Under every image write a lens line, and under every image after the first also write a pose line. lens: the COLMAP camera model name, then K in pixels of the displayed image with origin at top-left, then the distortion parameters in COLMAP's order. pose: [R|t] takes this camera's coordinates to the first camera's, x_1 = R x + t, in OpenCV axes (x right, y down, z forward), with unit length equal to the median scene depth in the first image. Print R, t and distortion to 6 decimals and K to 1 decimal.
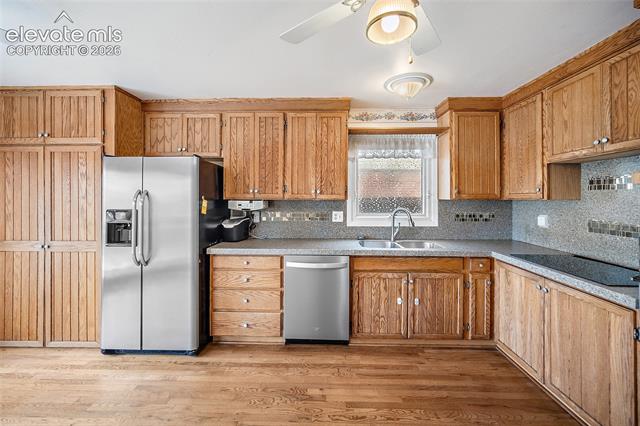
lens RADIAL K [[257.5, 0, 319.4], [0, 257.5, 198.4], [0, 0, 1]] dist [-0.002180, -0.000371]
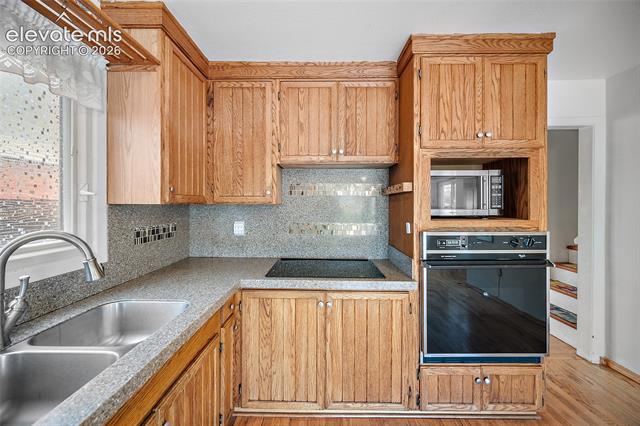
lens RADIAL K [[257.5, 0, 322.0], [0, 257.5, 205.1], [0, 0, 1]] dist [-0.002180, -0.000371]
pose [[-0.021045, -0.008047, 0.999746, -0.015964], [-0.003843, 0.999961, 0.007968, 0.000629], [-0.999771, -0.003674, -0.021076, 0.774694]]
